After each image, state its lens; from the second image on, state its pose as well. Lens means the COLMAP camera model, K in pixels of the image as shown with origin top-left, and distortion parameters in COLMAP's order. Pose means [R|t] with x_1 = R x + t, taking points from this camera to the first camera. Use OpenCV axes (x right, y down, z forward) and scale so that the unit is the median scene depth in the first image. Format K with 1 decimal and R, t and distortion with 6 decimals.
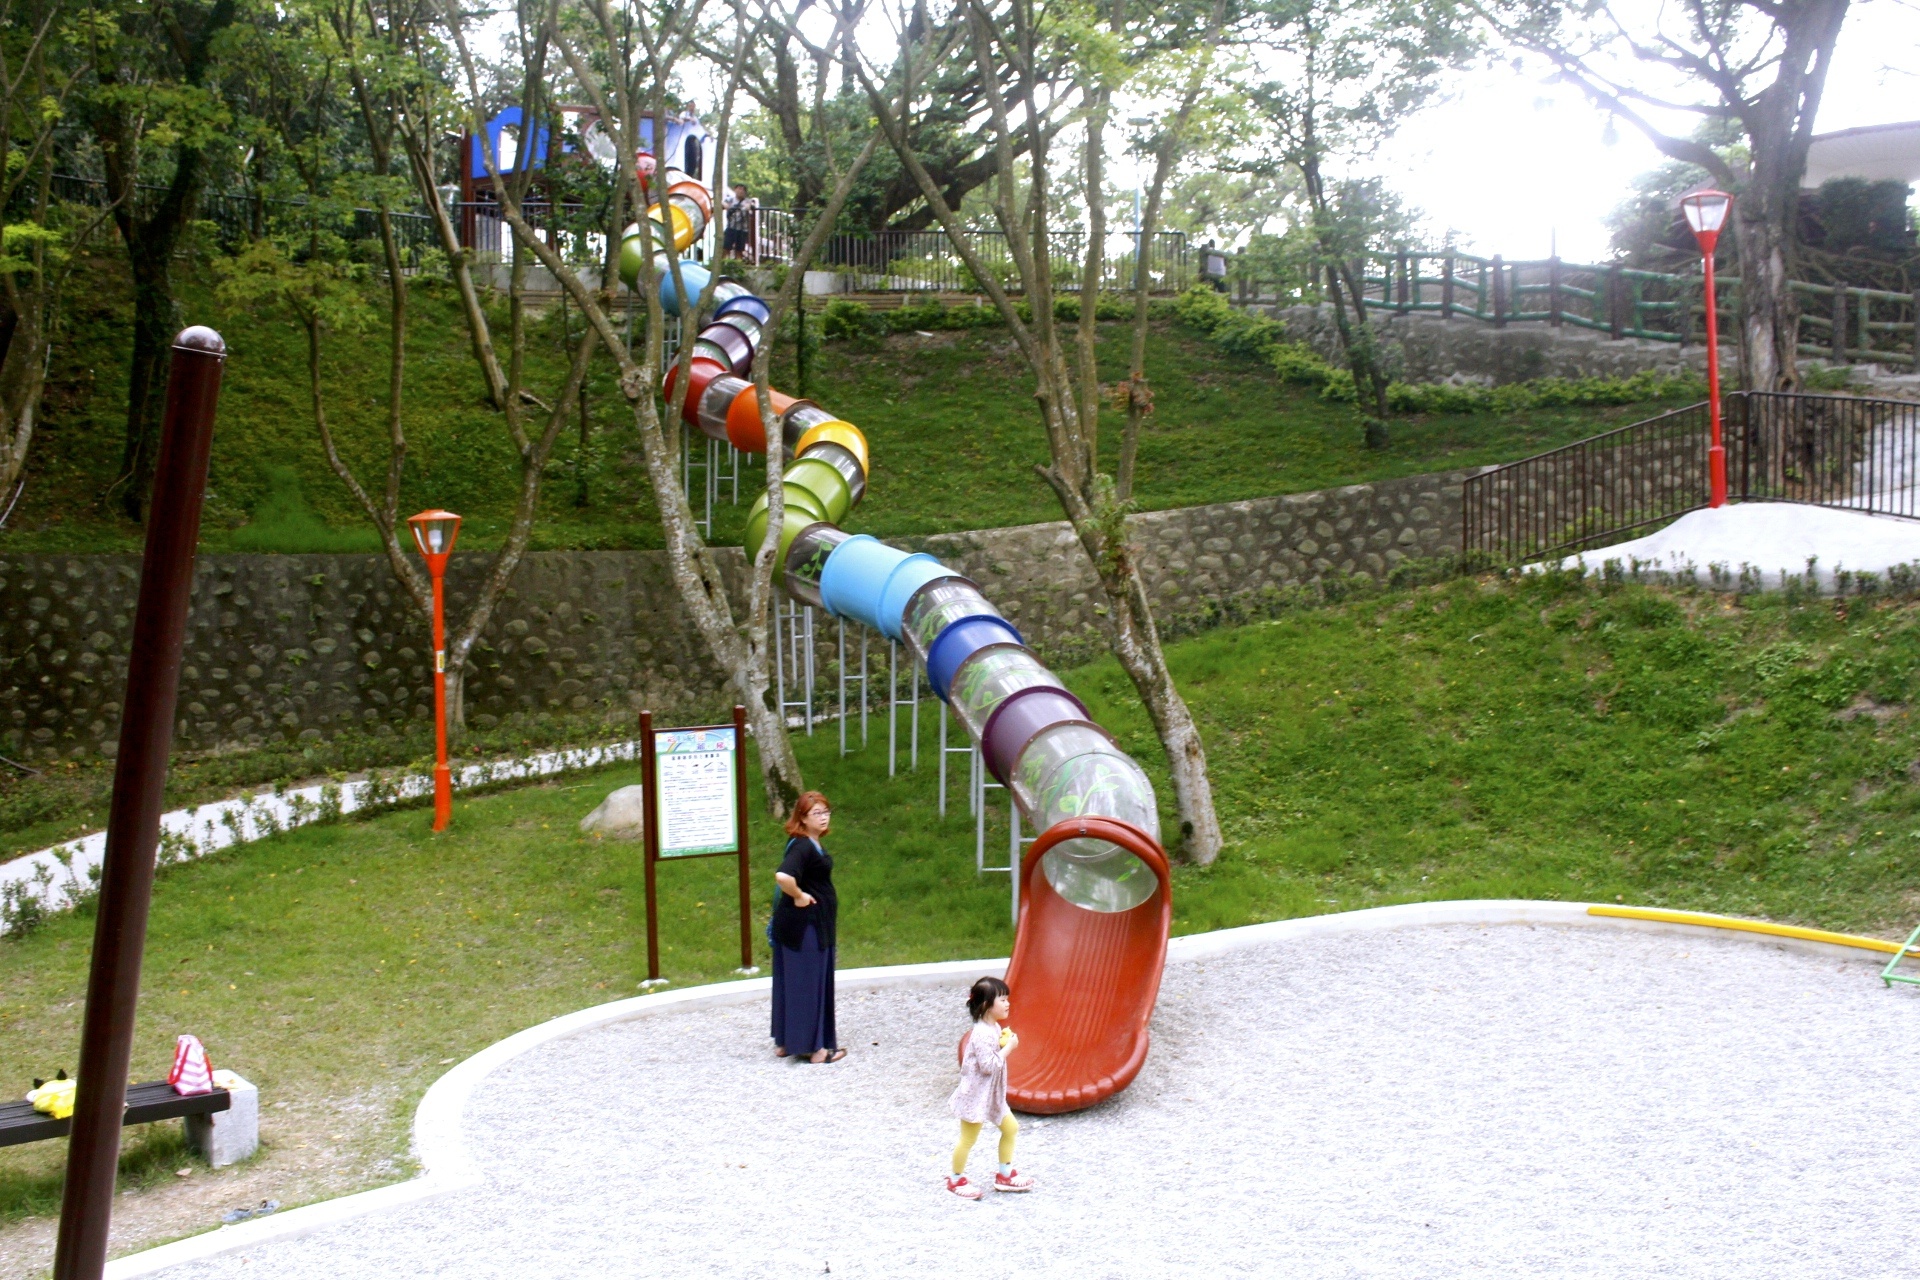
lens RADIAL K [[1870.2, 0, 945.8], [0, 1870.2, 646.7], [0, 0, 1]] dist [-0.099579, 0.000000]
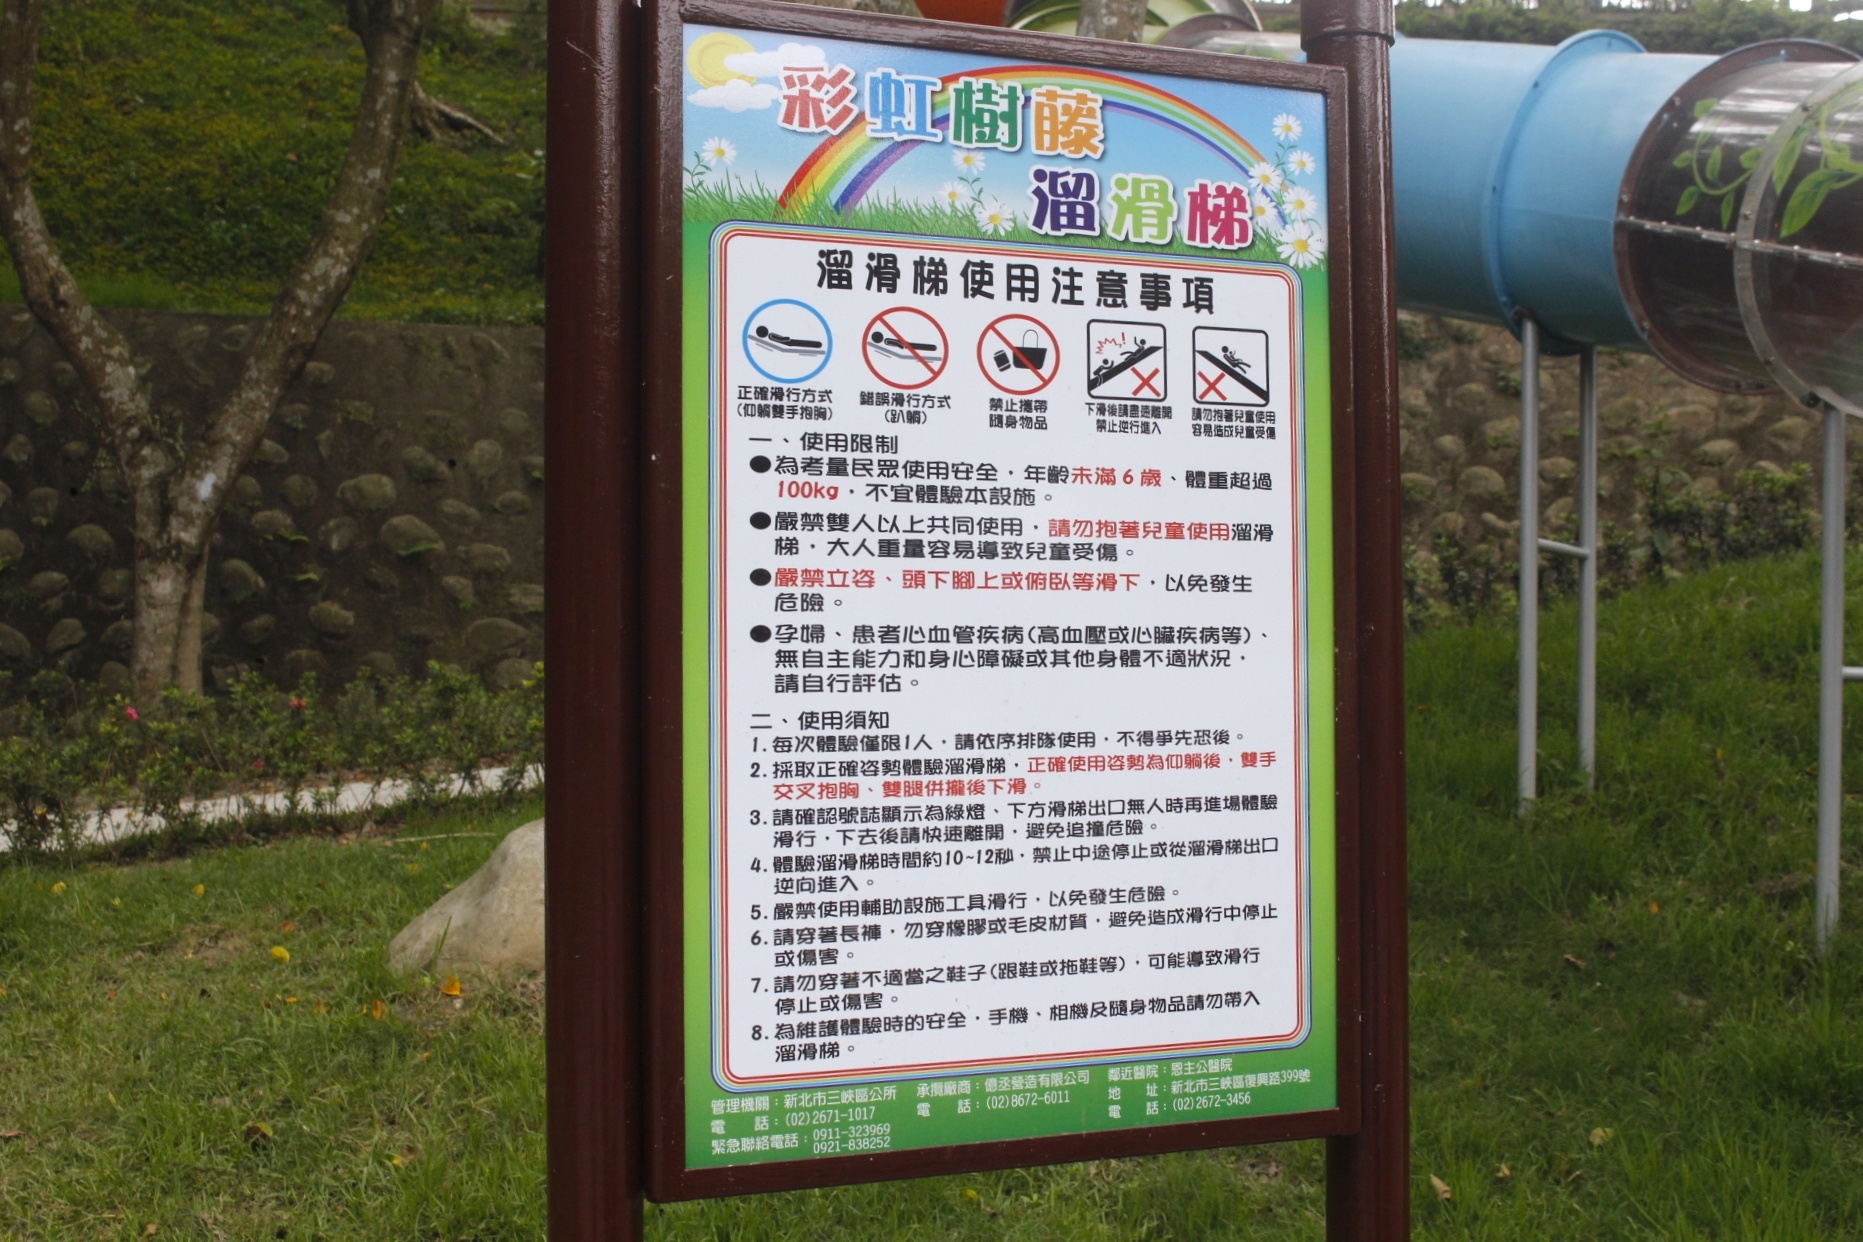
lens RADIAL K [[2273.3, 0, 926.1], [0, 2273.3, 623.7], [0, 0, 1]] dist [-0.079386, 0.000000]
pose [[0.998305, 0.012789, -0.056783, -0.096225], [-0.016875, 0.997258, -0.072060, 0.065916], [0.055706, 0.072896, 0.995783, 0.629041]]
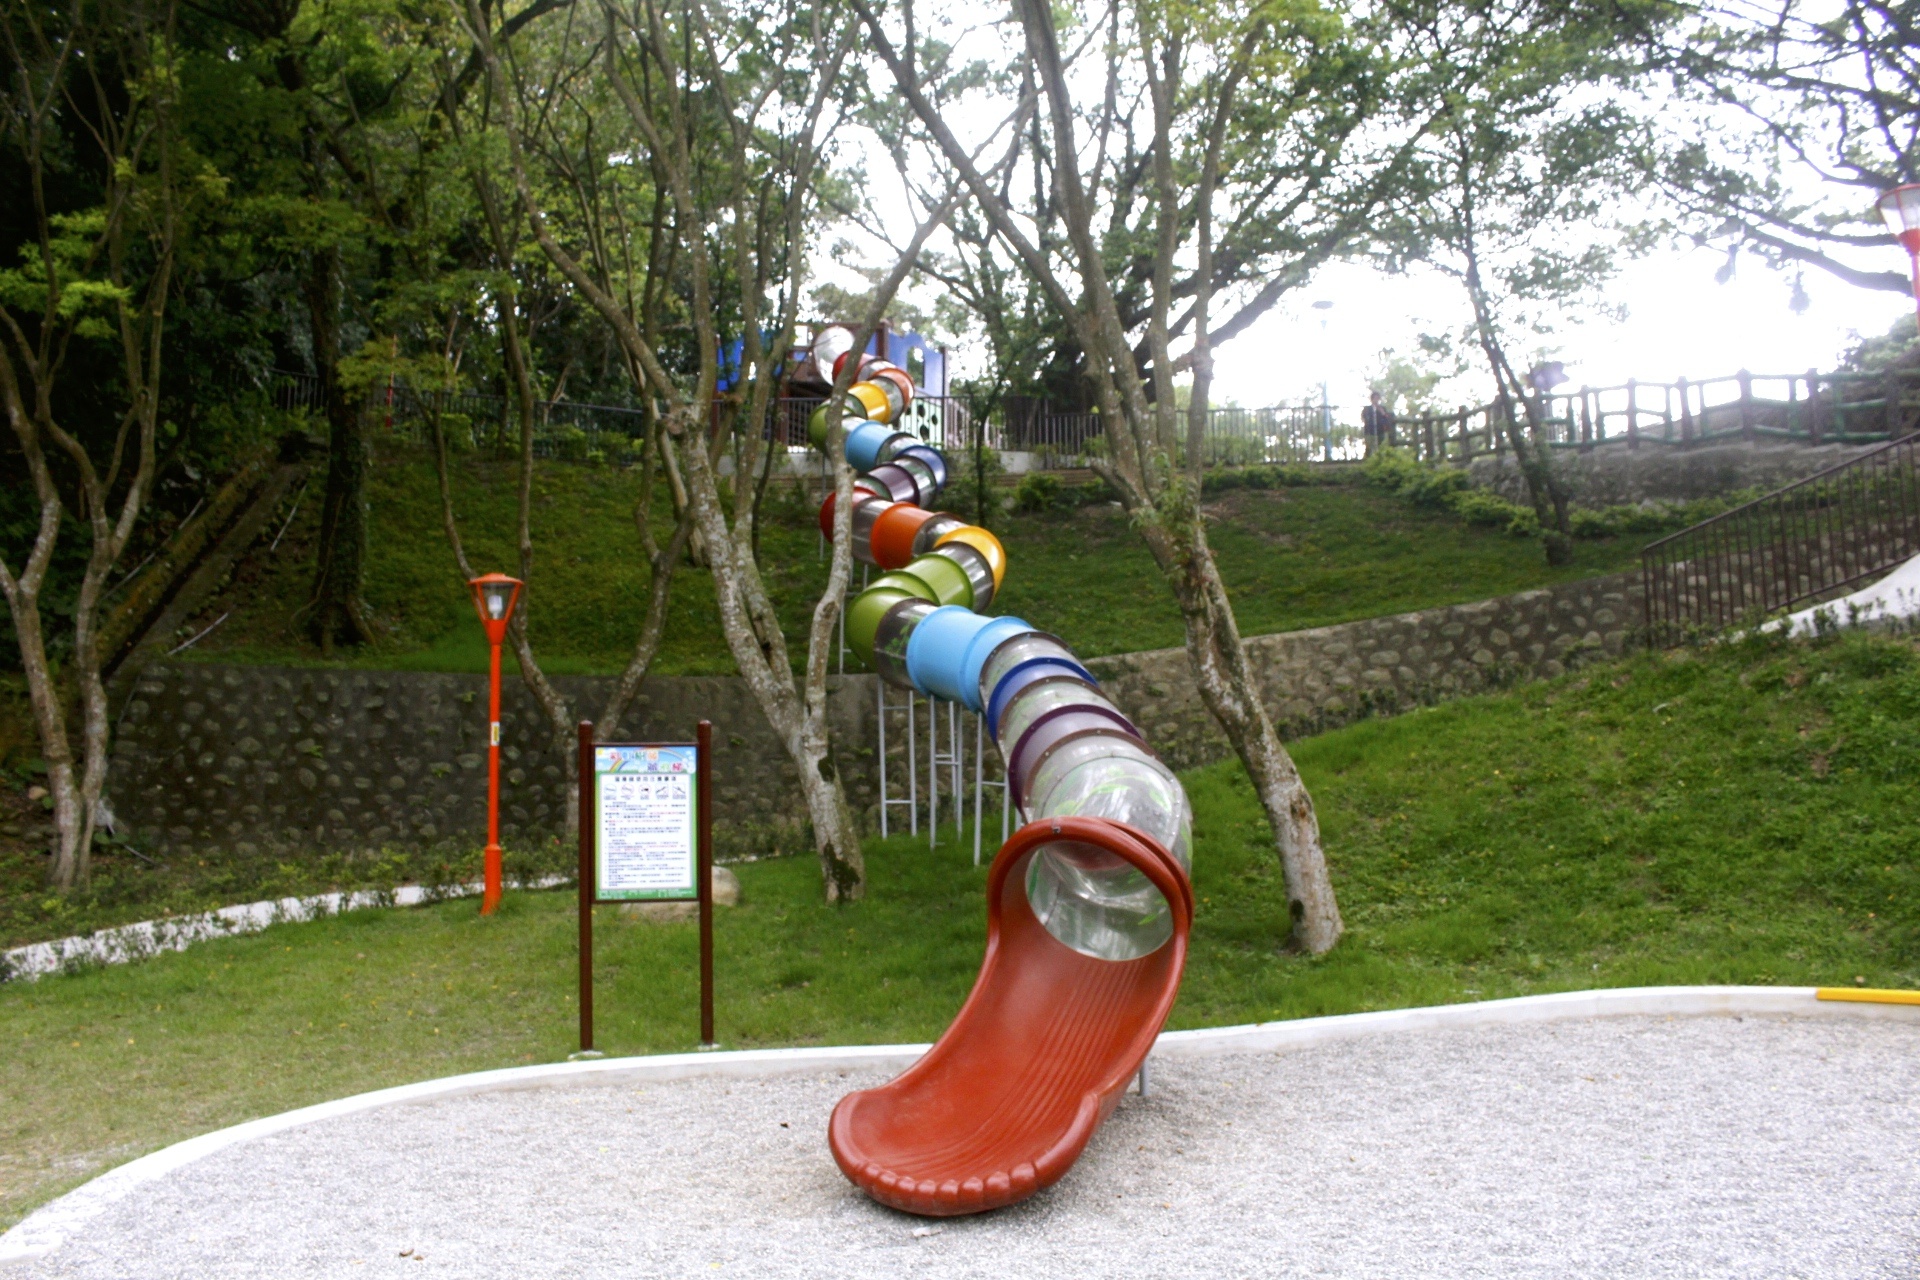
lens RADIAL K [[1577.7, 0, 947.7], [0, 1577.7, 646.0], [0, 0, 1]] dist [-0.155191, 0.125711]
pose [[0.983254, -0.019620, -0.181183, 0.090747], [-0.008412, 0.988242, -0.152668, 0.077072], [0.182048, 0.151636, 0.971527, 0.249262]]
